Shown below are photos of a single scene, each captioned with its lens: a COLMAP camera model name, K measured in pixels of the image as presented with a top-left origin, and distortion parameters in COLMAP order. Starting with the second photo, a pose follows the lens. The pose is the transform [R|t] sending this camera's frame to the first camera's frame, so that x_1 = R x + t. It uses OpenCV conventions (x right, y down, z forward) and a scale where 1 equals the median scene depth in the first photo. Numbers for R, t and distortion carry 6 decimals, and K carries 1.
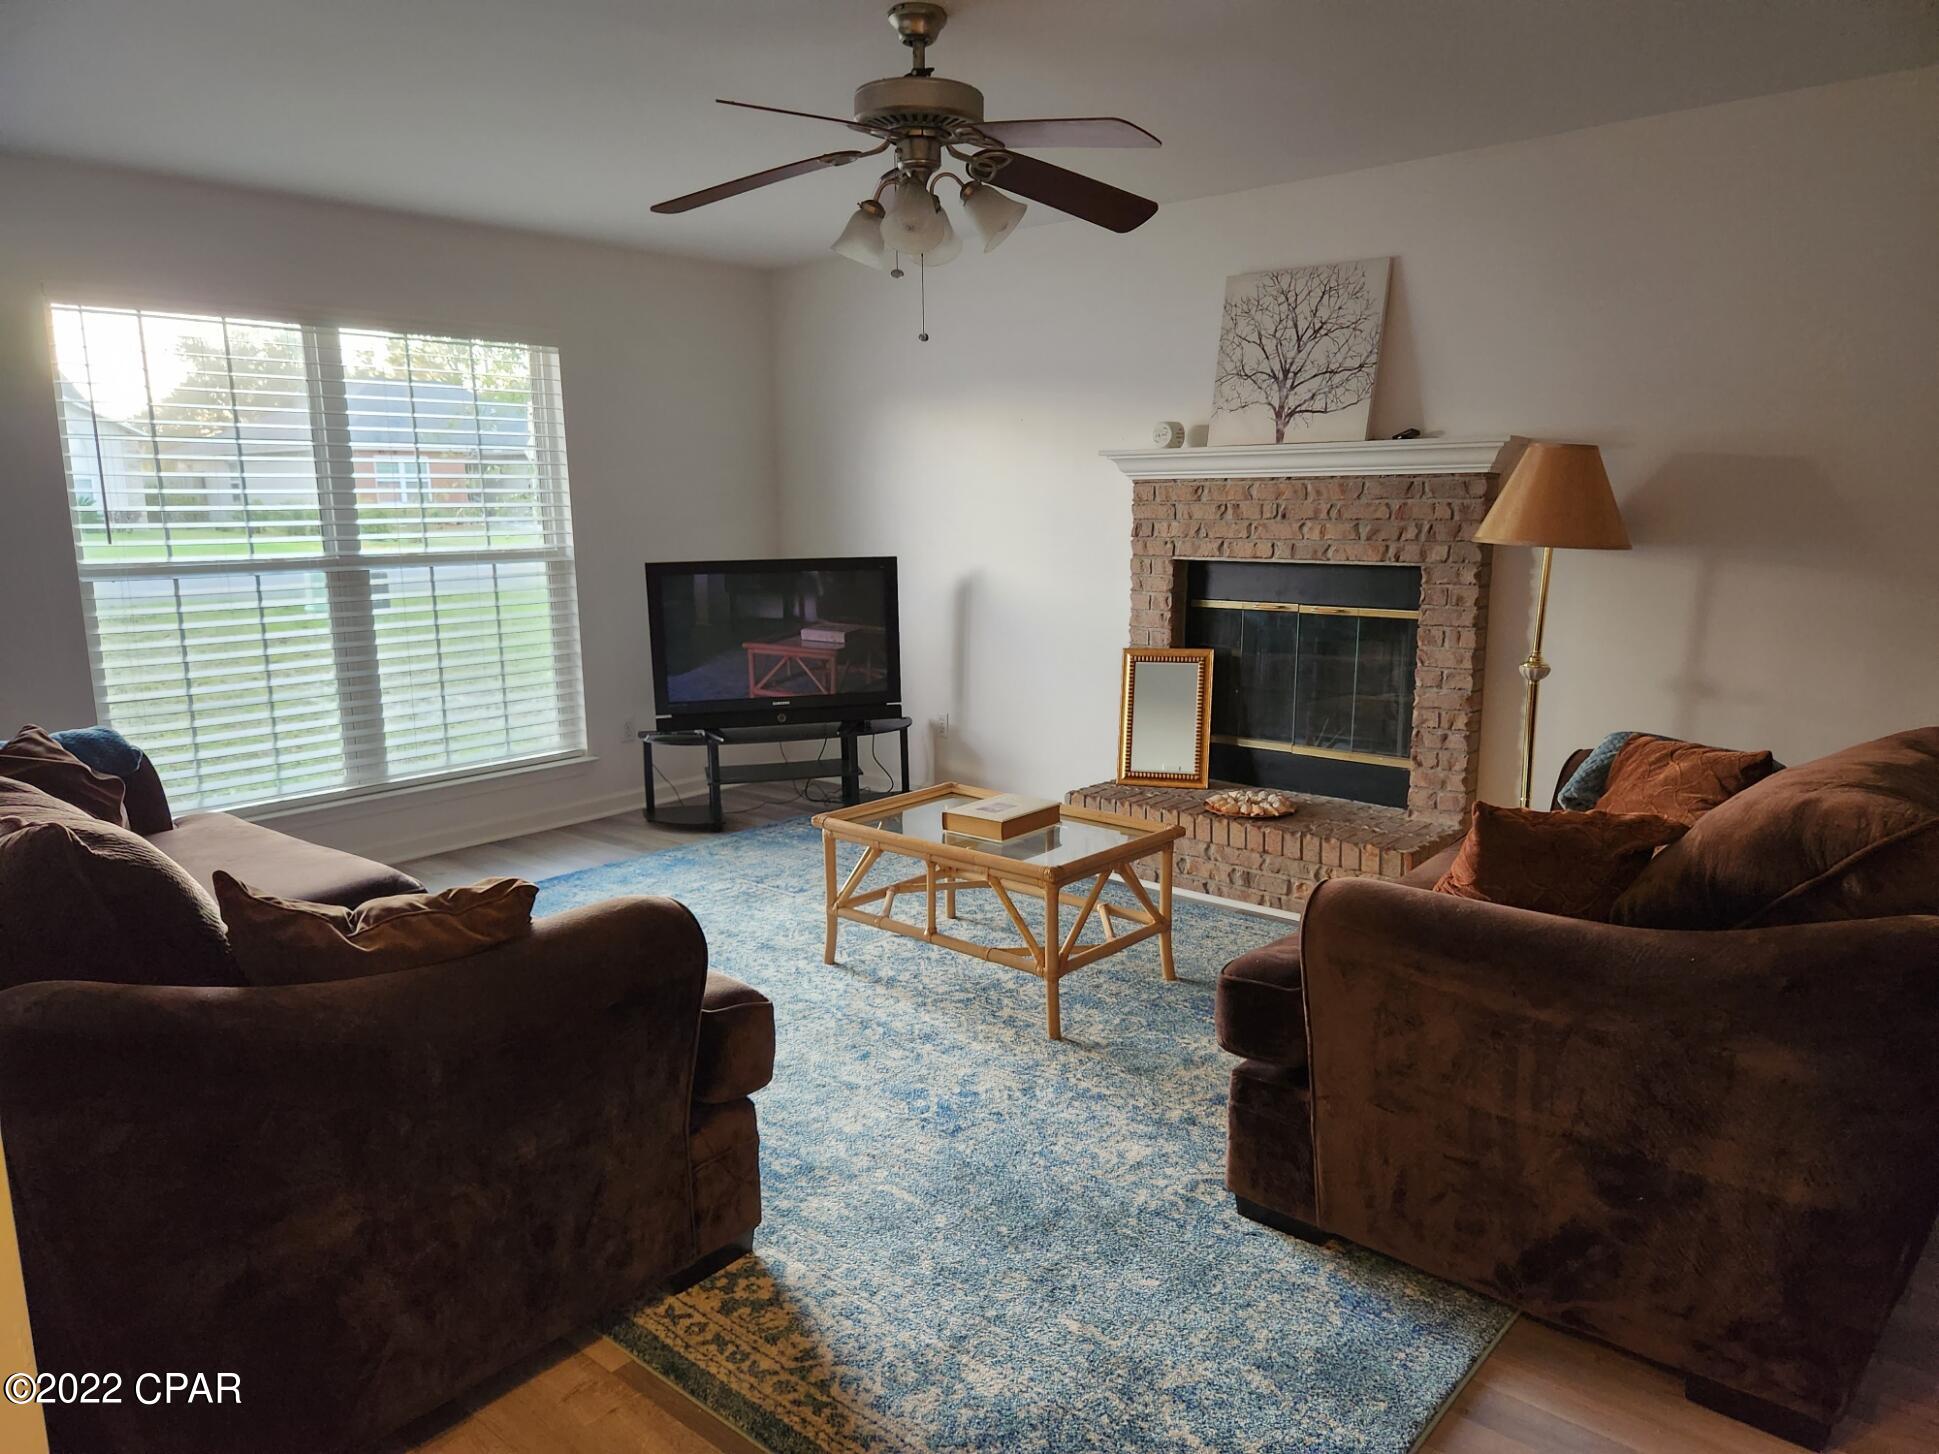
lens RADIAL K [[1335.5, 0, 969.5], [0, 1335.5, 727.0], [0, 0, 1]] dist [0.064480, -0.002046]
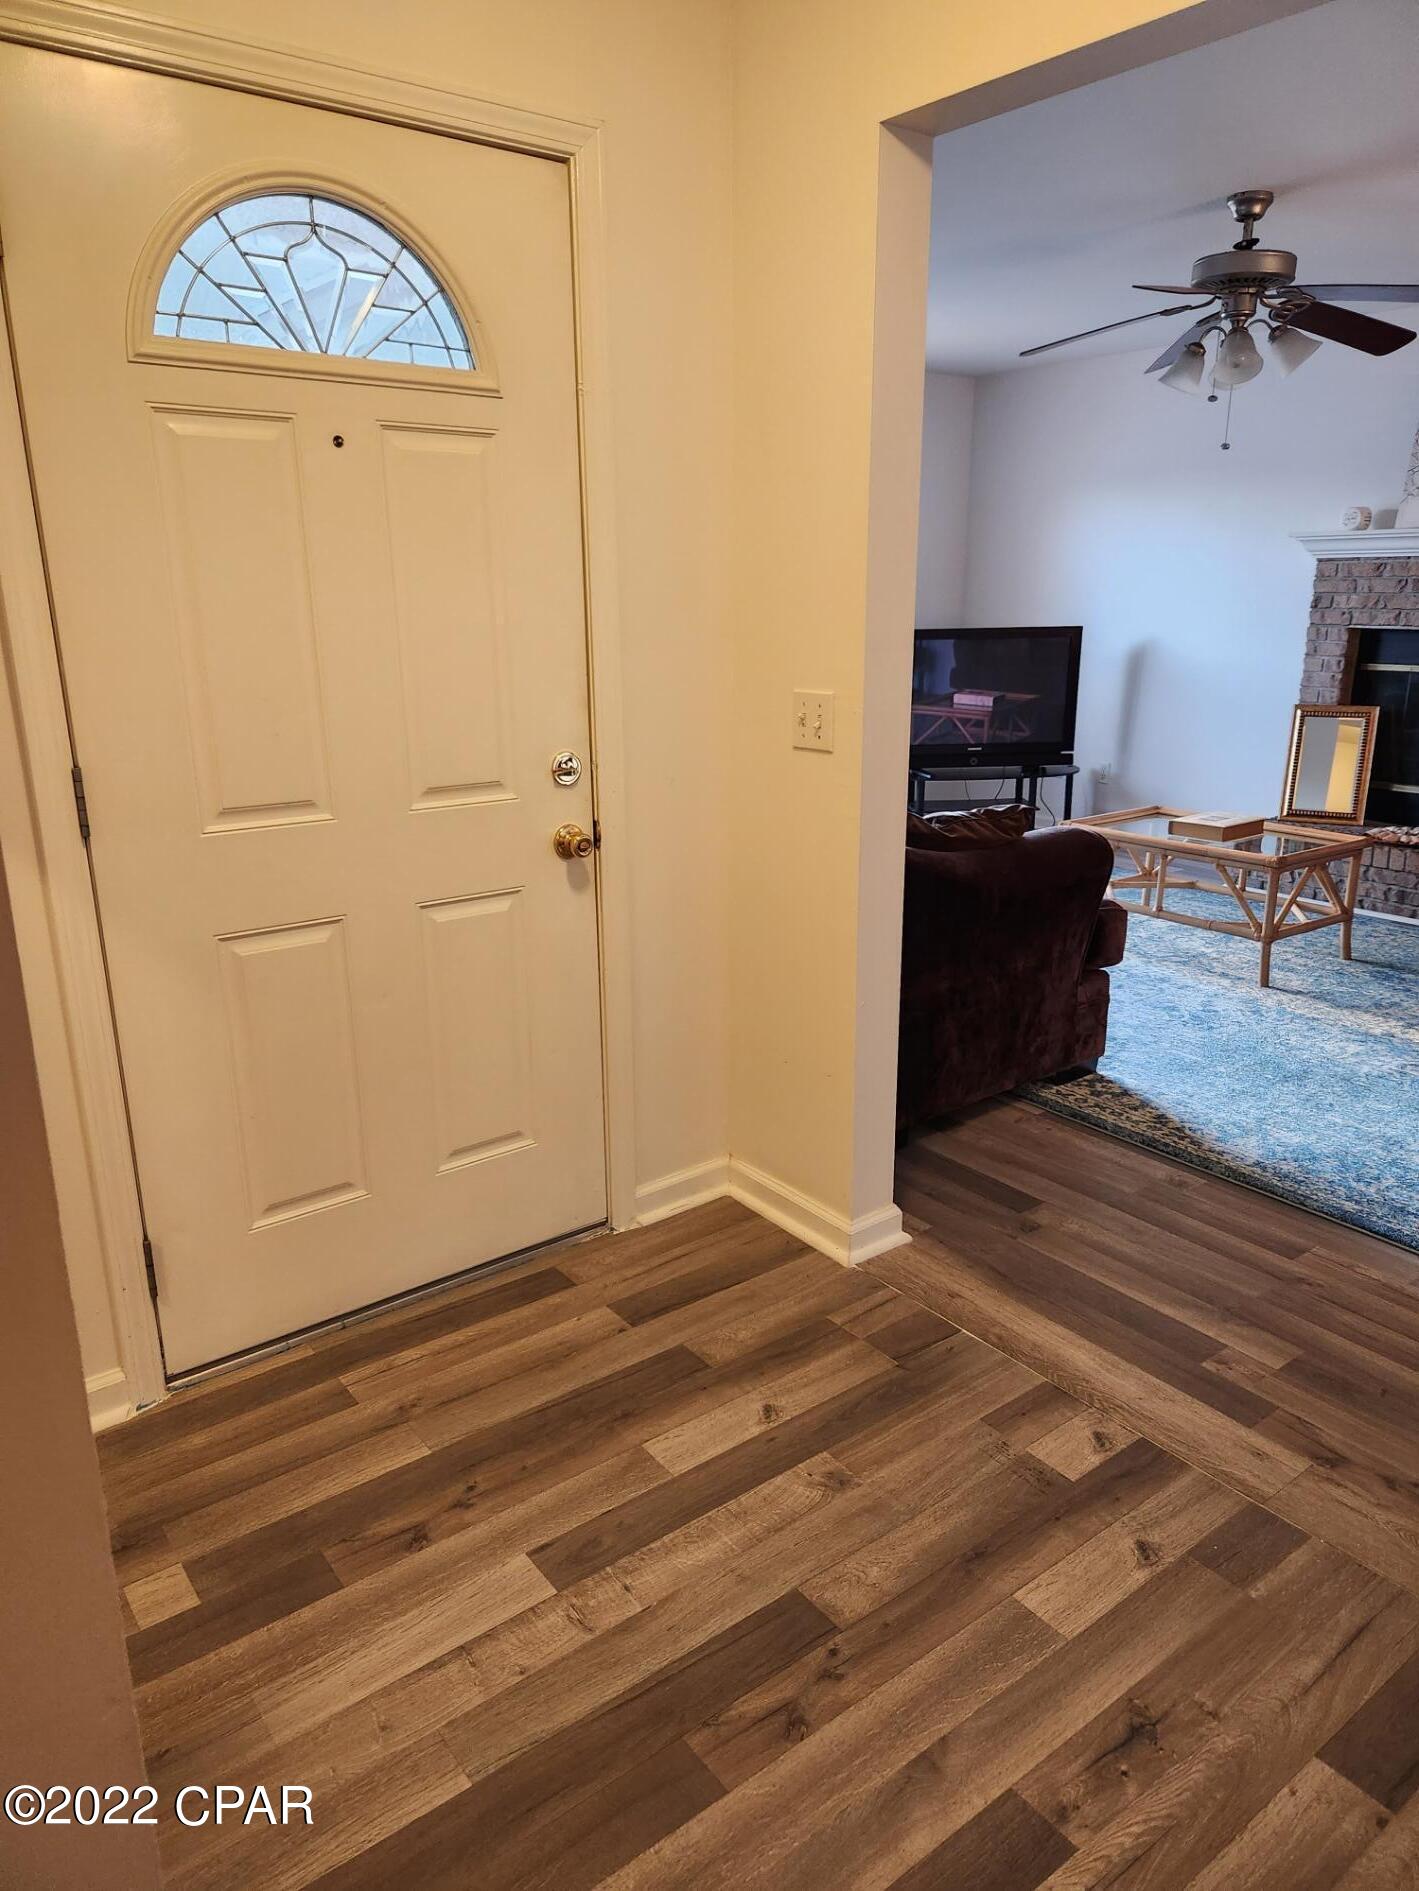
lens RADIAL K [[1262.6, 0, 709.5], [0, 1262.6, 945.5], [0, 0, 1]] dist [0.009902, -0.002524]
pose [[0.973924, 0.062137, -0.218198, -0.158783], [-0.037928, 0.992821, 0.113438, 0.054719], [0.223681, -0.102204, 0.969289, -0.267700]]
